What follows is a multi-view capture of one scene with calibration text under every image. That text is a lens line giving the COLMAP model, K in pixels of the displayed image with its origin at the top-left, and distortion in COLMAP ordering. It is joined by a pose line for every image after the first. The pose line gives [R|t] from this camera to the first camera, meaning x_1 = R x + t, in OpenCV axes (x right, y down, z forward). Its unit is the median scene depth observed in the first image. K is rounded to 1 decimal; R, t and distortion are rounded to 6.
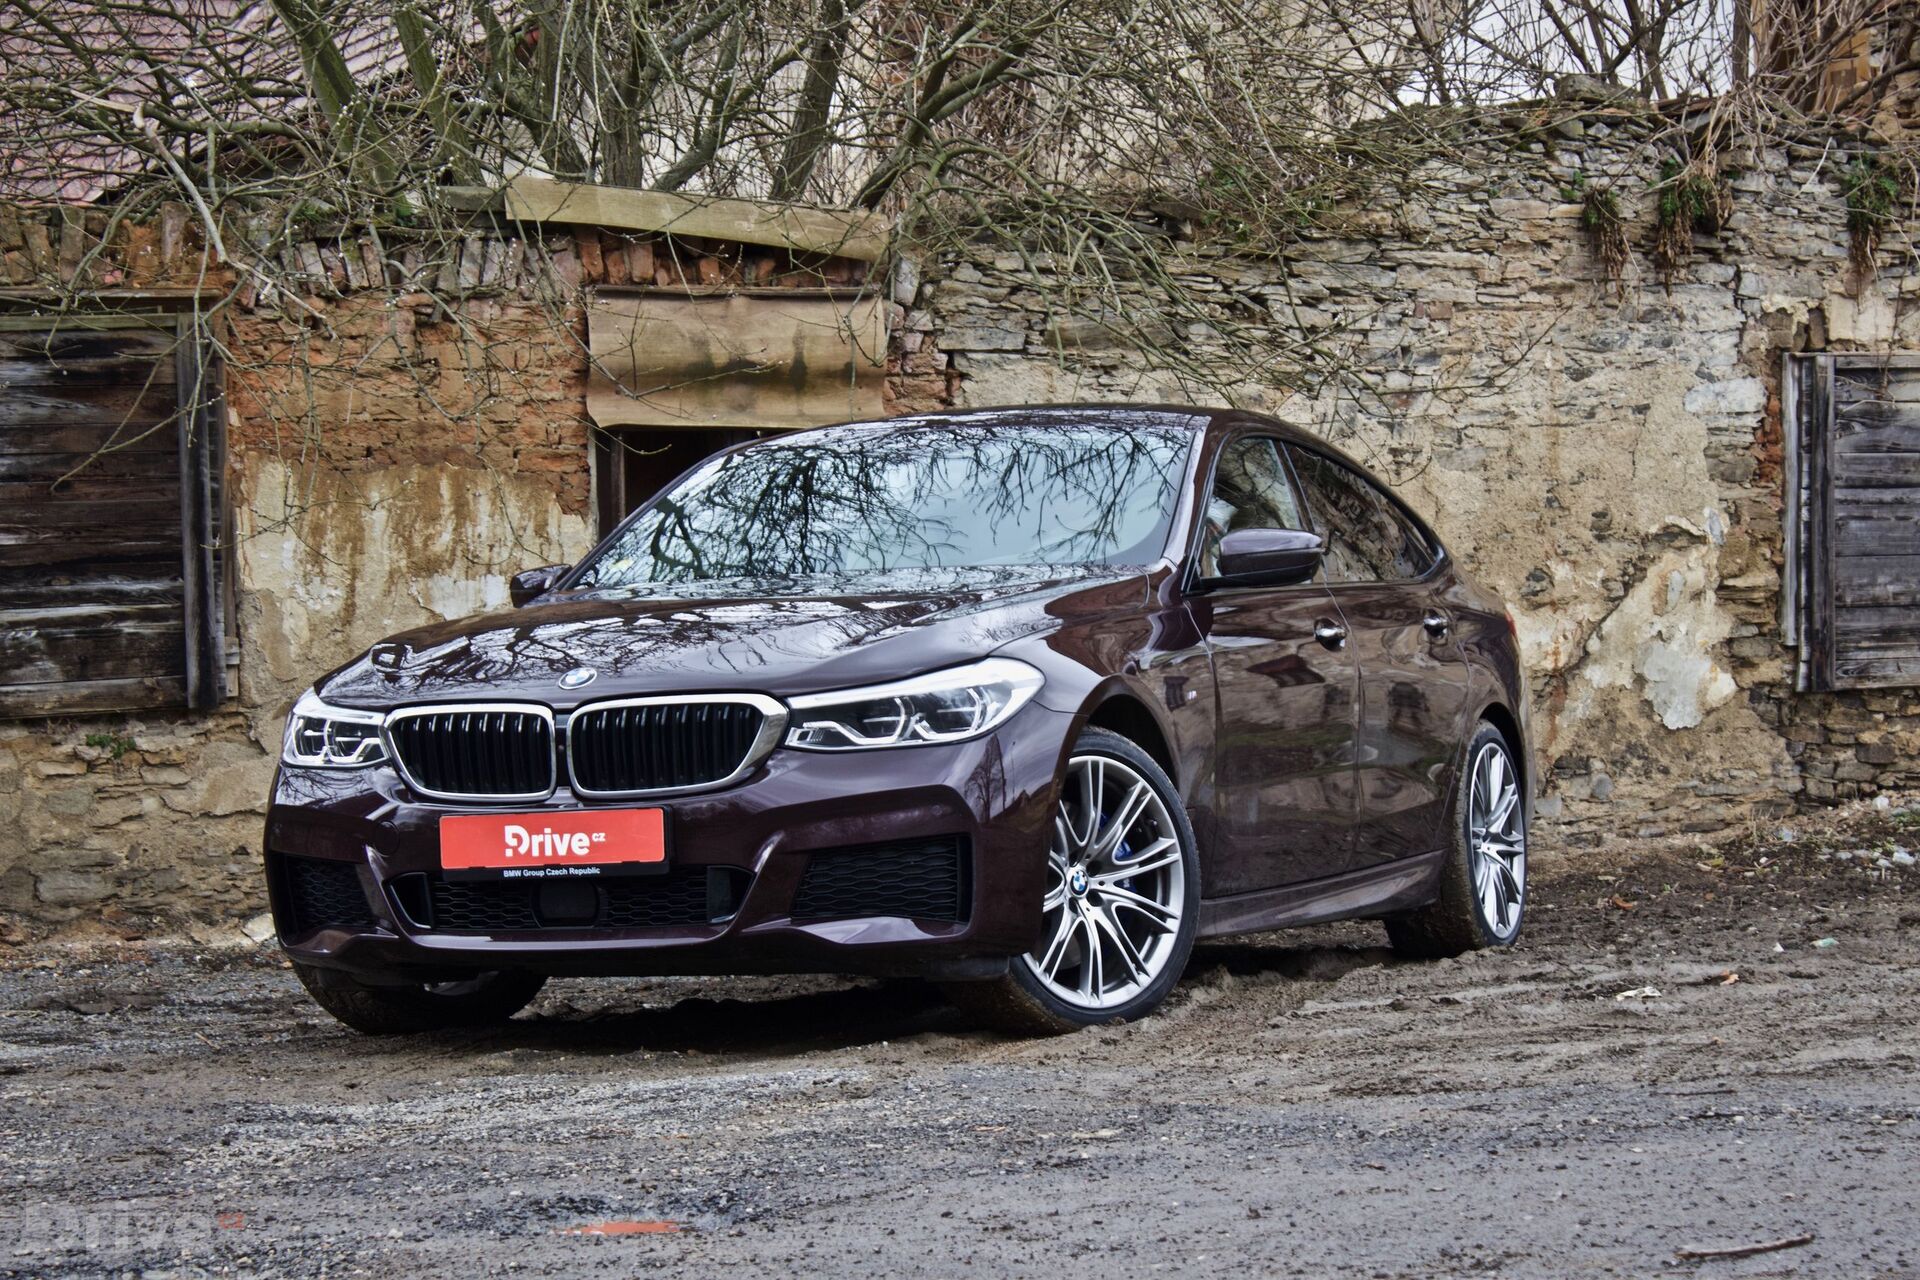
lens RADIAL K [[4551.8, 0, 957.0], [0, 4551.8, 706.7], [0, 0, 1]] dist [0.073722, 0.369186]
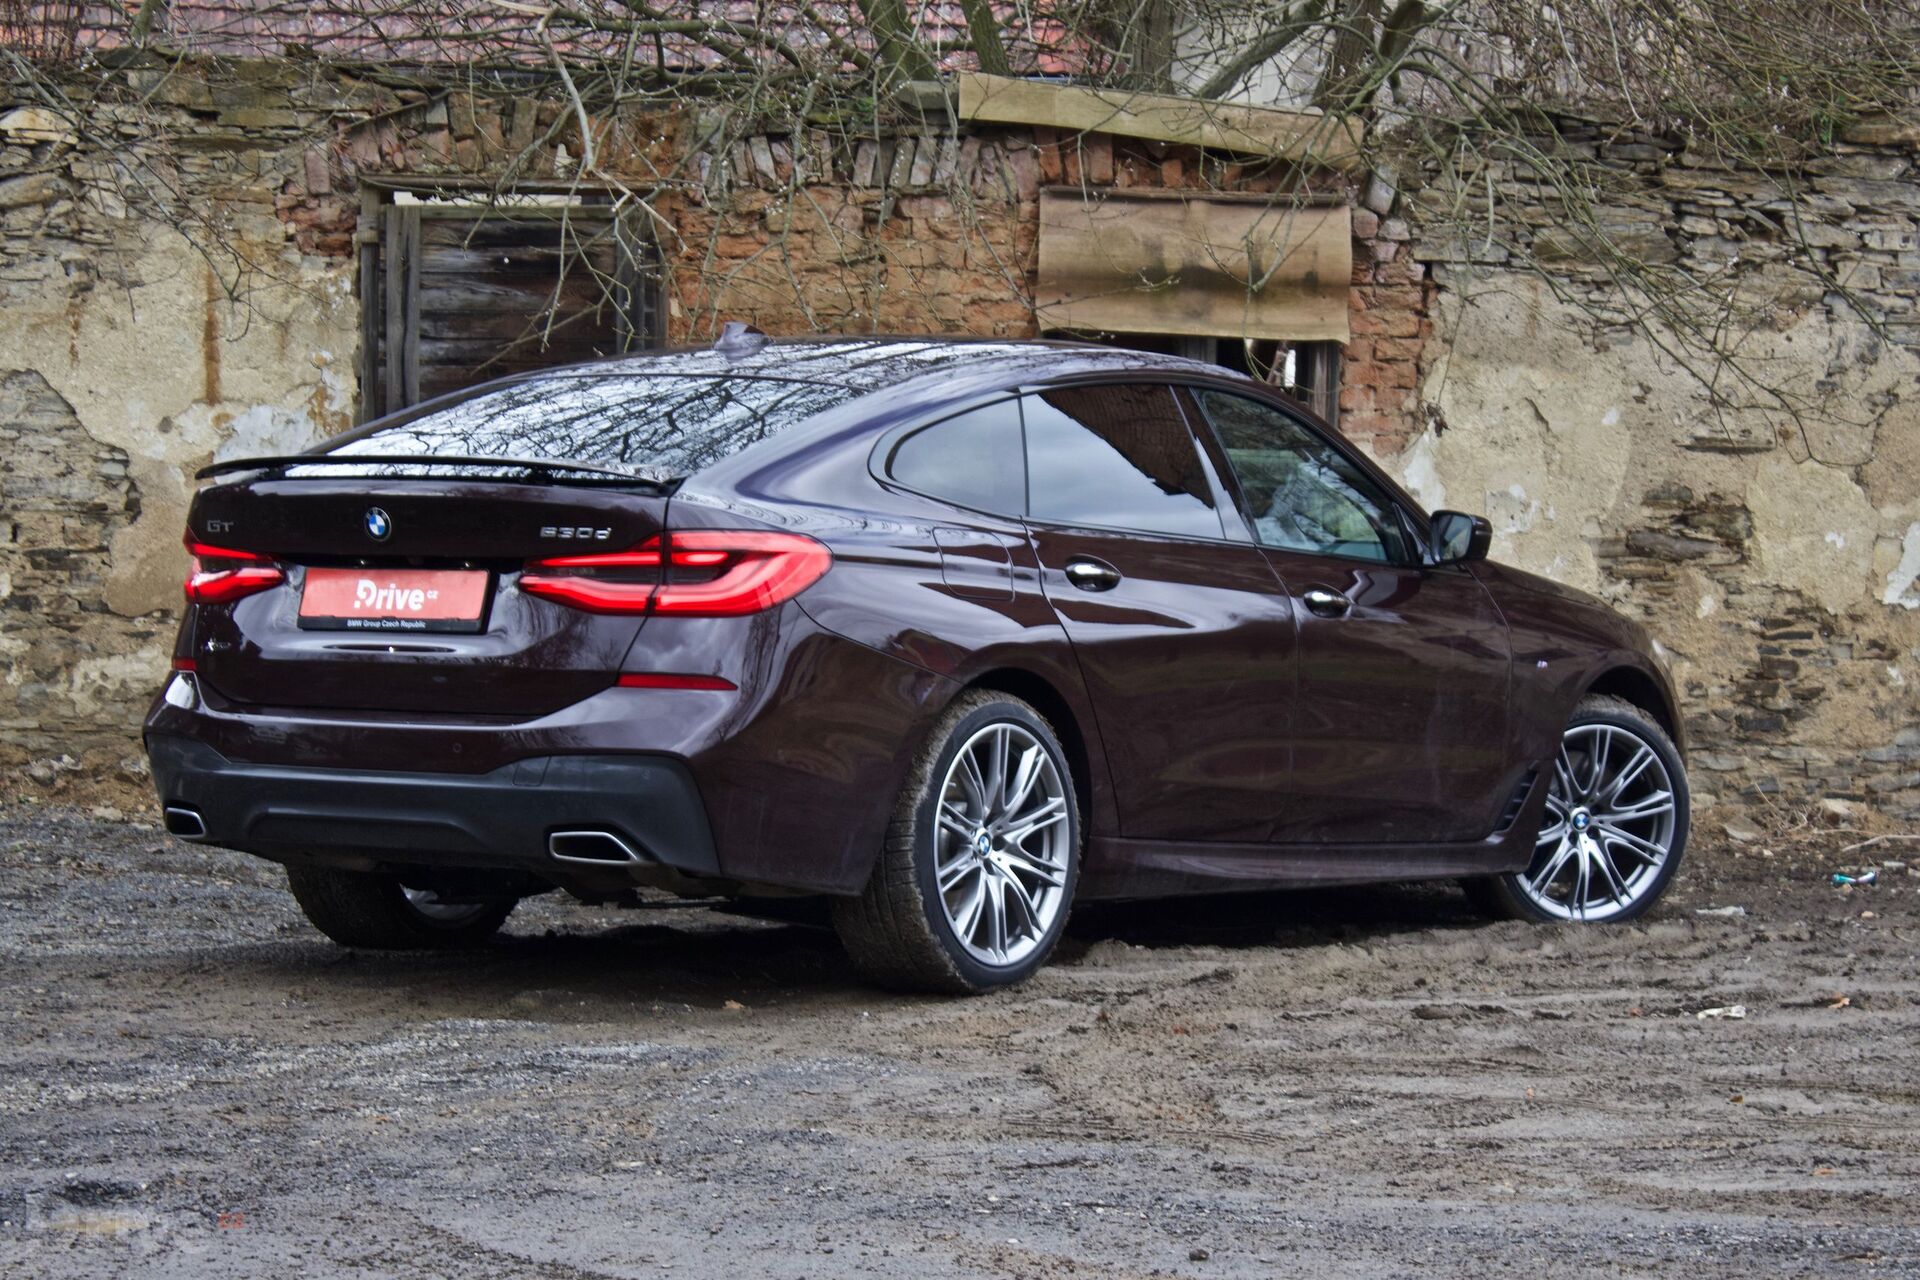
lens RADIAL K [[4903.1, 0, 1018.5], [0, 4903.1, 685.4], [0, 0, 1]] dist [0.078095, 0.363034]
pose [[0.967029, 0.062640, -0.246841, 0.177129], [-0.051703, 0.997382, 0.050550, -0.036058], [0.249362, -0.036121, 0.967737, -0.039132]]
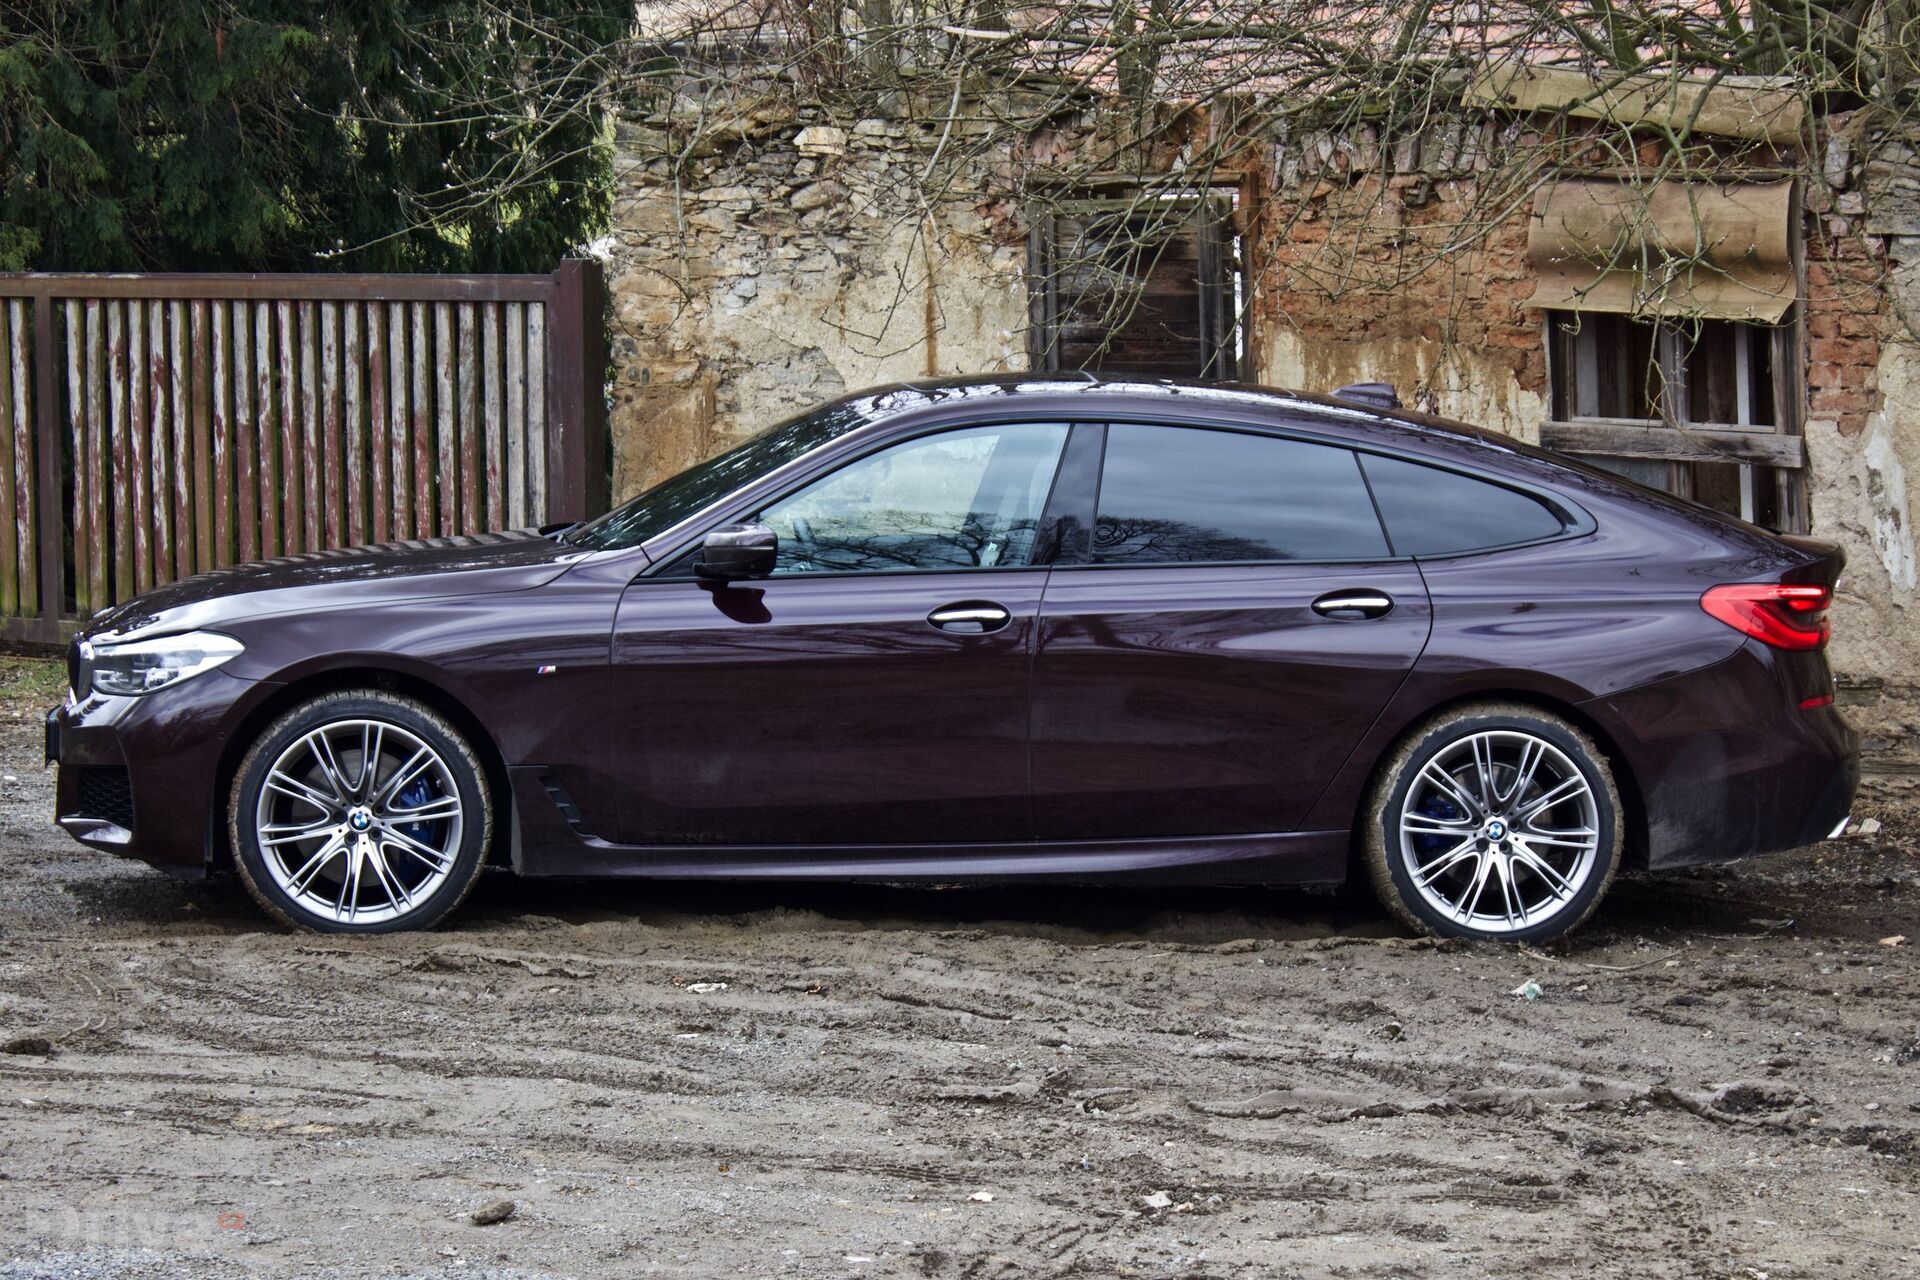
lens RADIAL K [[5539.6, 0, 960.0], [0, 5539.6, 640.0], [0, 0, 1]] dist [0.061374, 0.851324]
pose [[0.448989, 0.110076, -0.886731, 0.933815], [-0.021301, 0.993420, 0.112534, -0.119298], [0.893283, -0.031639, 0.448379, 0.309272]]
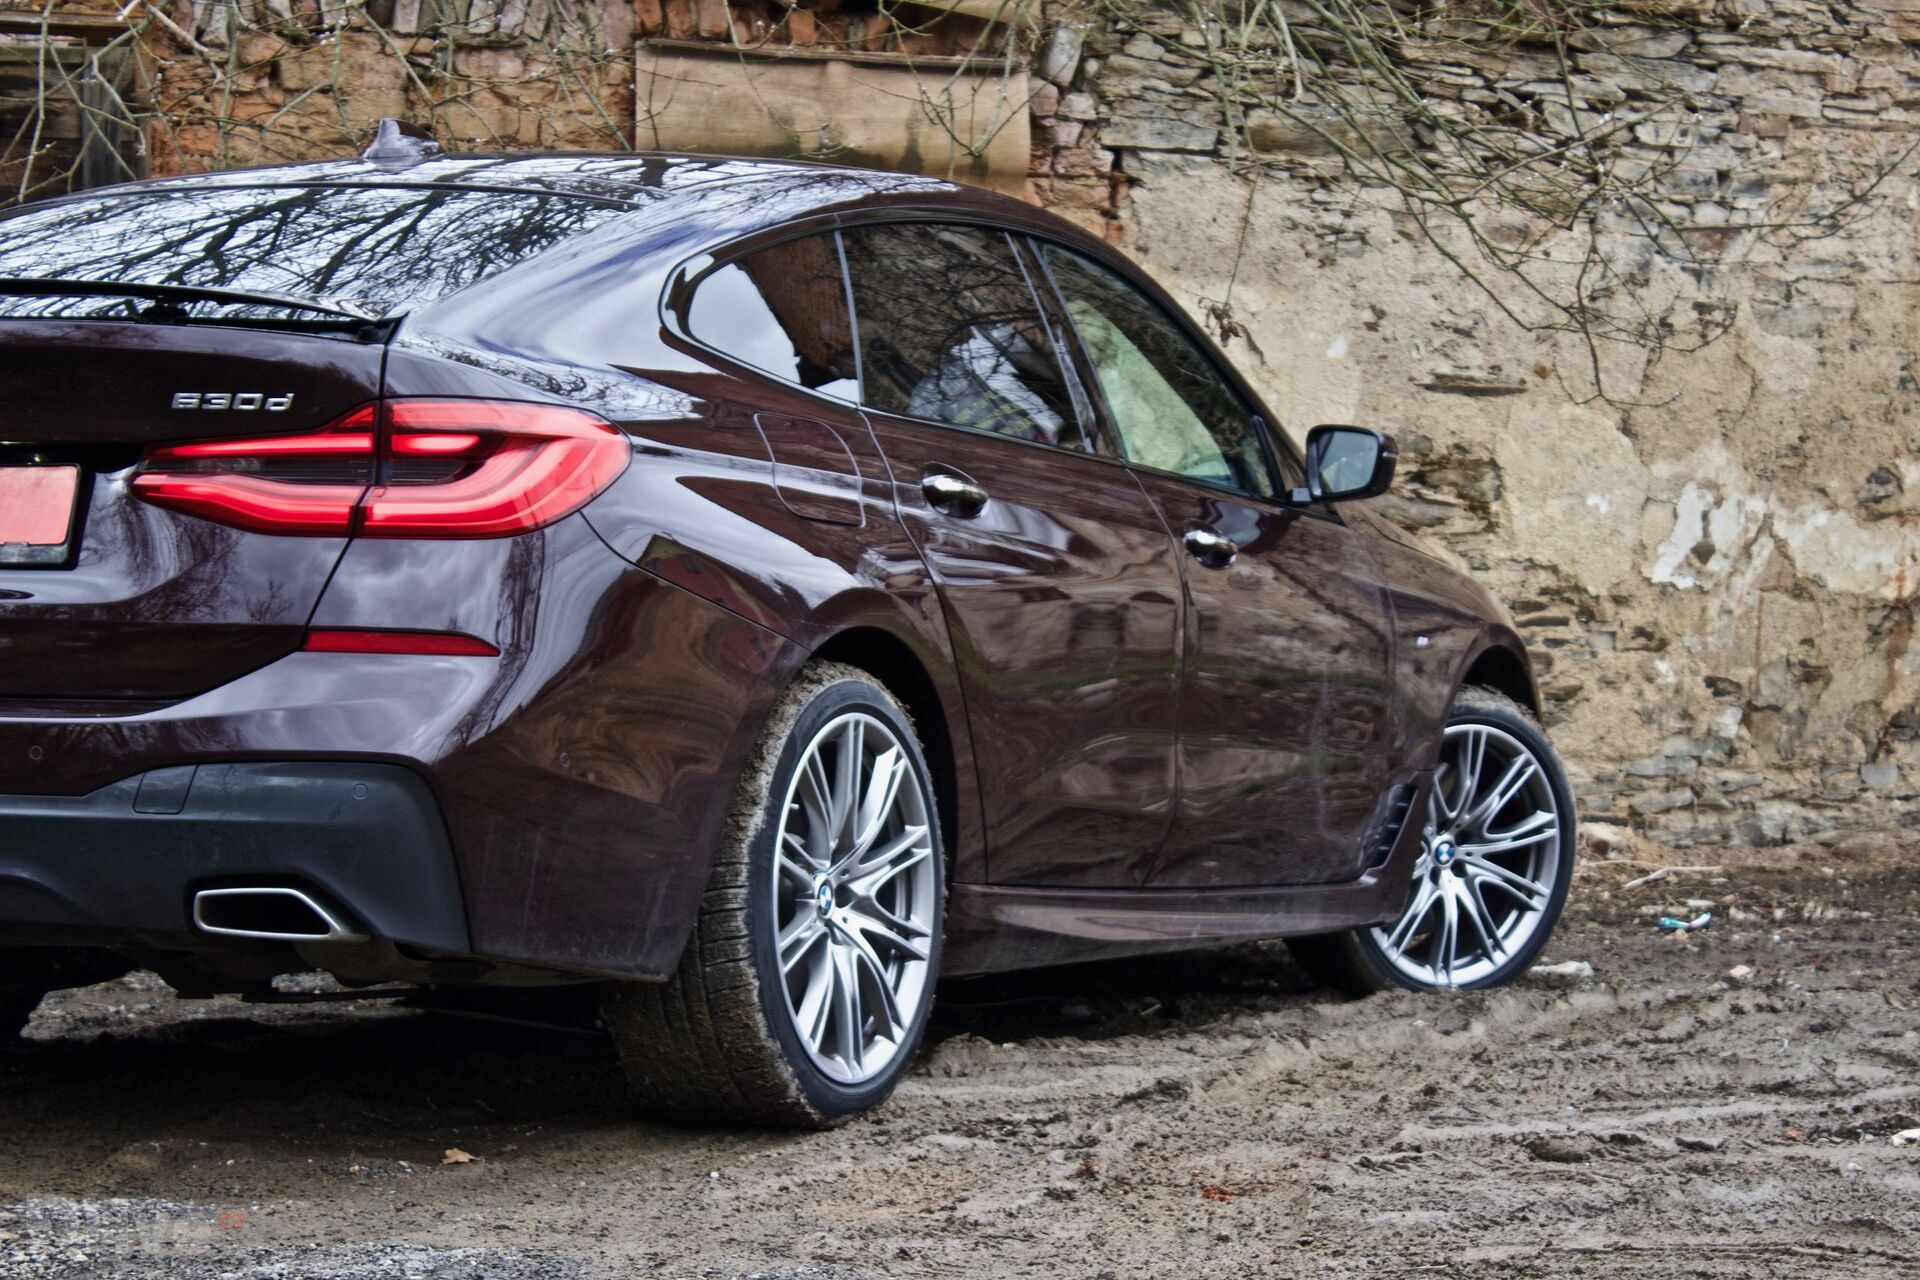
lens RADIAL K [[4577.4, 0, 960.8], [0, 4577.4, 680.7], [0, 0, 1]] dist [0.068379, 0.359479]
pose [[0.994700, 0.055299, -0.086682, 0.043948], [-0.052775, 0.998121, 0.031148, -0.010963], [0.088242, -0.026408, 0.995749, 0.222944]]
